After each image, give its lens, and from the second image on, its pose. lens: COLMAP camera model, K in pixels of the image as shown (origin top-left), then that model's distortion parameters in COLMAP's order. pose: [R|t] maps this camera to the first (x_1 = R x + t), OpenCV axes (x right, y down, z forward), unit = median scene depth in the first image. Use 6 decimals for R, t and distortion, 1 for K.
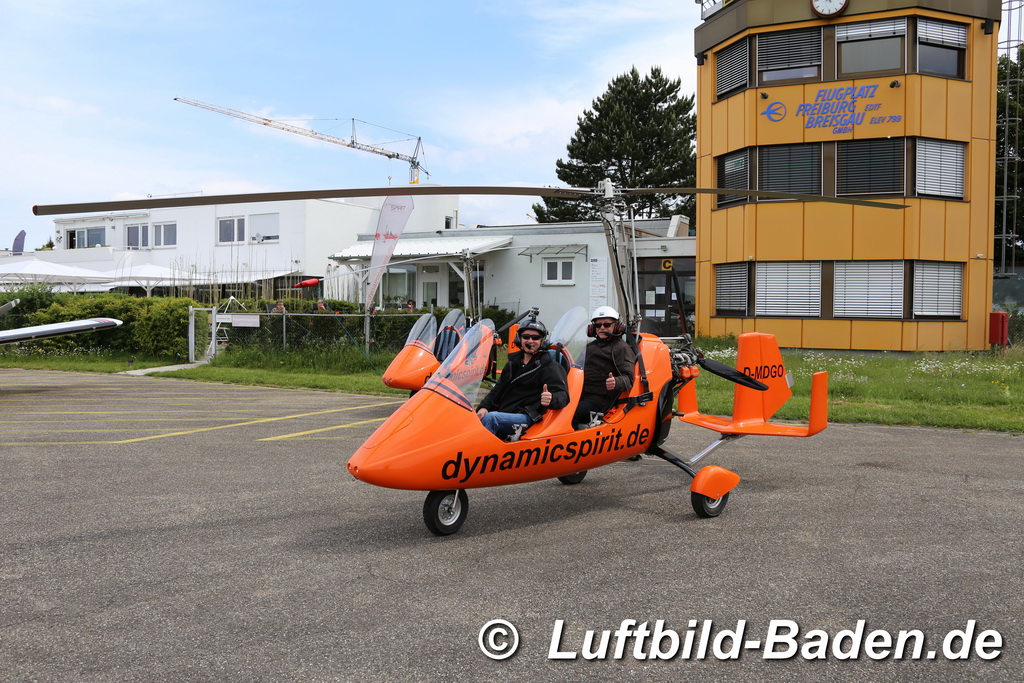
lens RADIAL K [[834.0, 0, 505.6], [0, 834.0, 341.9], [0, 0, 1]] dist [-0.158966, 0.132766]
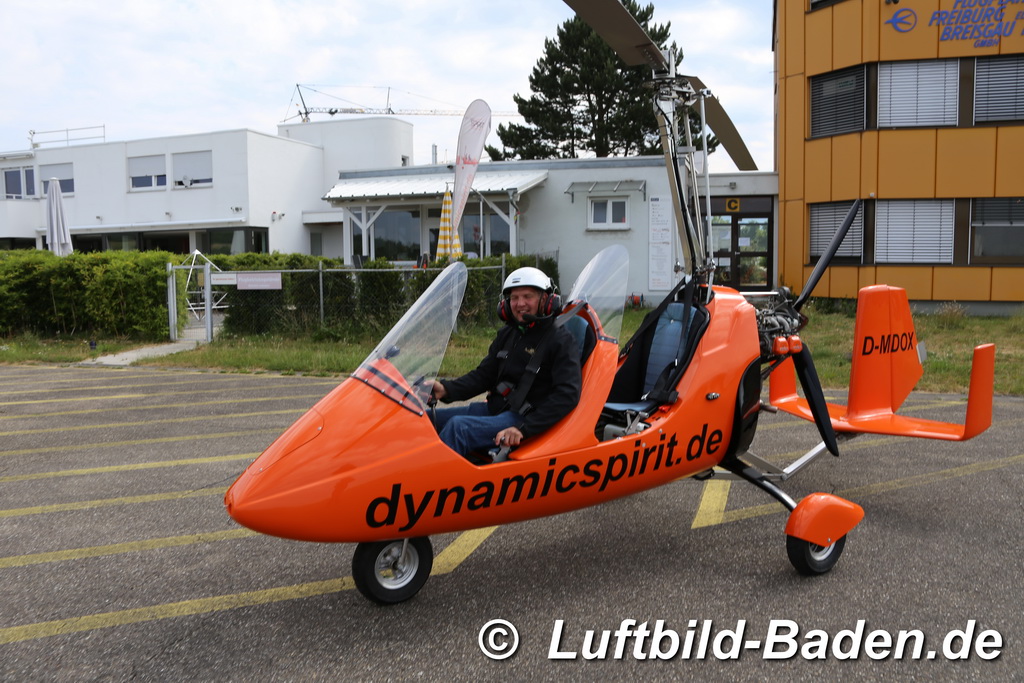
lens RADIAL K [[819.7, 0, 513.0], [0, 819.7, 355.8], [0, 0, 1]] dist [-0.171510, 0.133875]
pose [[0.982867, -0.038894, 0.180167, -0.216042], [0.025459, 0.996760, 0.076291, -0.008340], [-0.182551, -0.070397, 0.980673, 0.247083]]
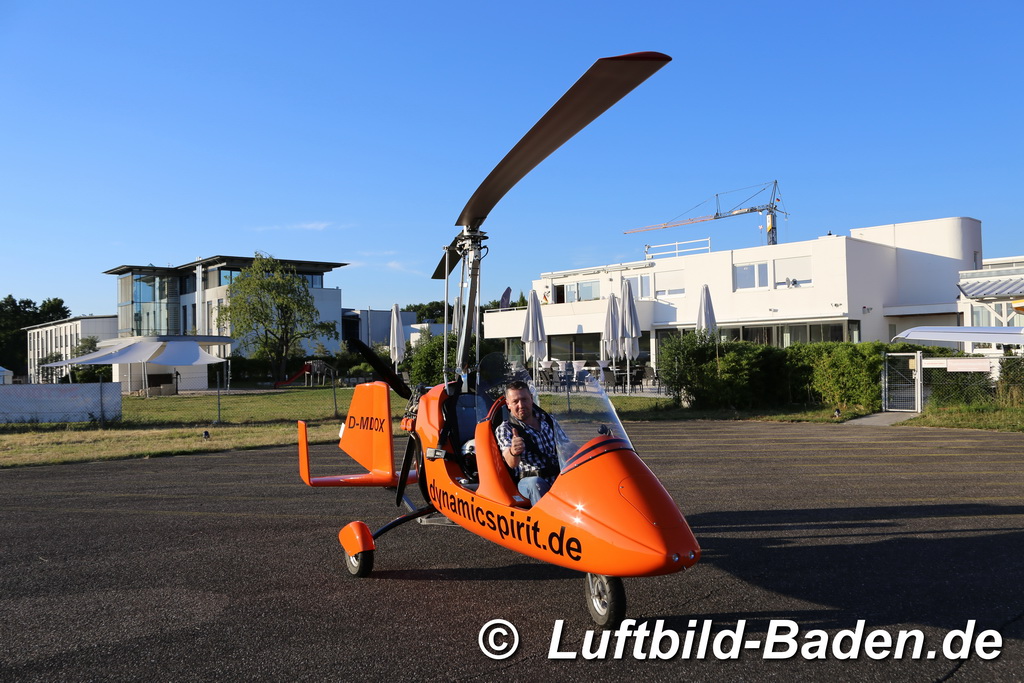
lens RADIAL K [[825.6, 0, 518.9], [0, 825.6, 356.3], [0, 0, 1]] dist [-0.156358, 0.111268]
pose [[0.941309, -0.028446, -0.336345, -0.468840], [0.014497, 0.998930, -0.043911, -0.003482], [0.337234, 0.036458, 0.940715, -0.014068]]
